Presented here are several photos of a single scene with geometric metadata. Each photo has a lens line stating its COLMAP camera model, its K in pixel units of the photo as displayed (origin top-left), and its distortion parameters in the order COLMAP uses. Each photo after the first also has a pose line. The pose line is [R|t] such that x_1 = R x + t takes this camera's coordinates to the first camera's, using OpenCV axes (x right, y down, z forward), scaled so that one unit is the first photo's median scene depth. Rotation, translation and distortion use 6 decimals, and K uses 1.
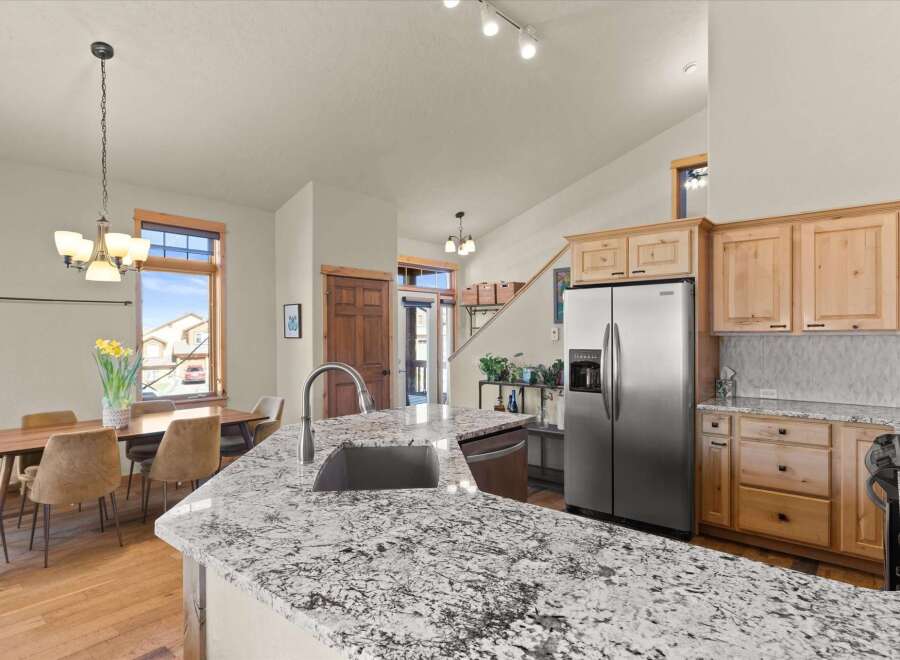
lens RADIAL K [[506.8, 0, 446.9], [0, 506.8, 328.7], [0, 0, 1]] dist [0.006935, 0.001998]
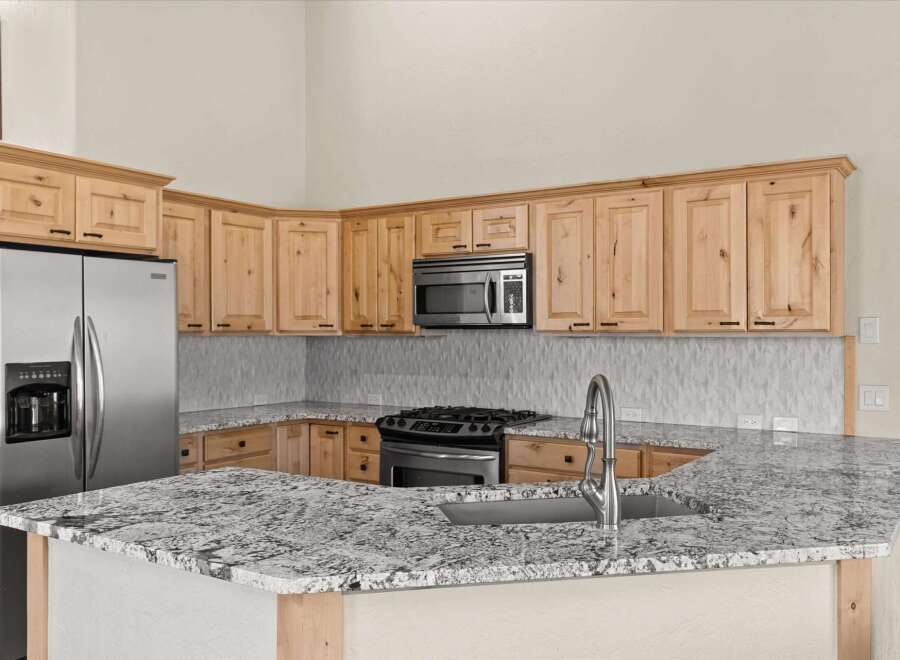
lens RADIAL K [[787.6, 0, 446.7], [0, 787.6, 335.5], [0, 0, 1]] dist [-0.001750, -0.005980]
pose [[-0.122331, 0.006380, 0.992469, -0.643213], [0.004309, 0.999973, -0.005897, 0.019060], [-0.992480, 0.003555, -0.122356, 0.694282]]
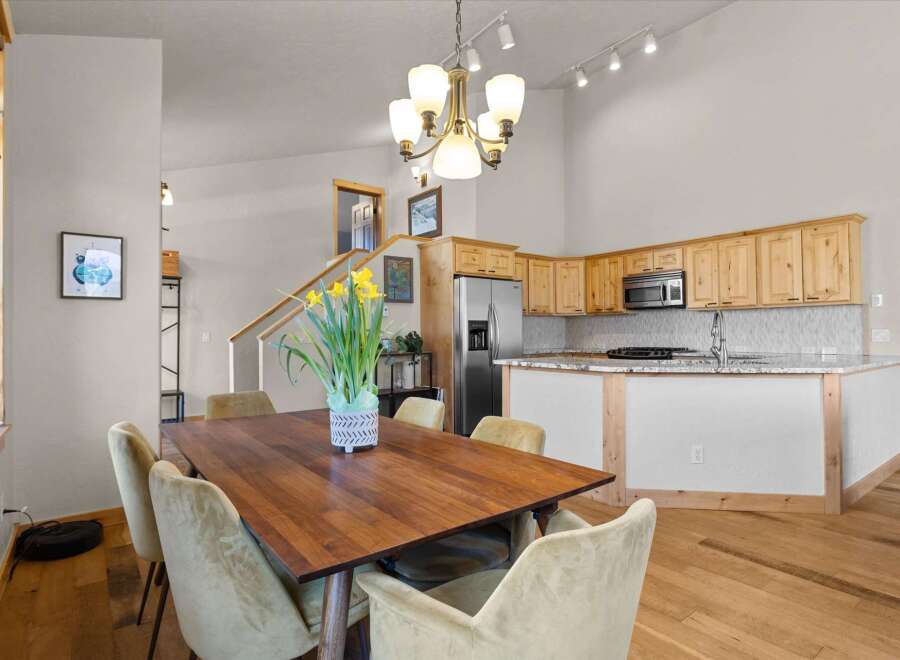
lens RADIAL K [[478.6, 0, 448.5], [0, 478.6, 327.8], [0, 0, 1]] dist [-0.006249, -0.001179]
pose [[0.215102, 0.023265, 0.976314, -1.096713], [0.007405, 0.999649, -0.025453, 0.098525], [-0.976564, 0.012705, 0.214854, 0.824544]]
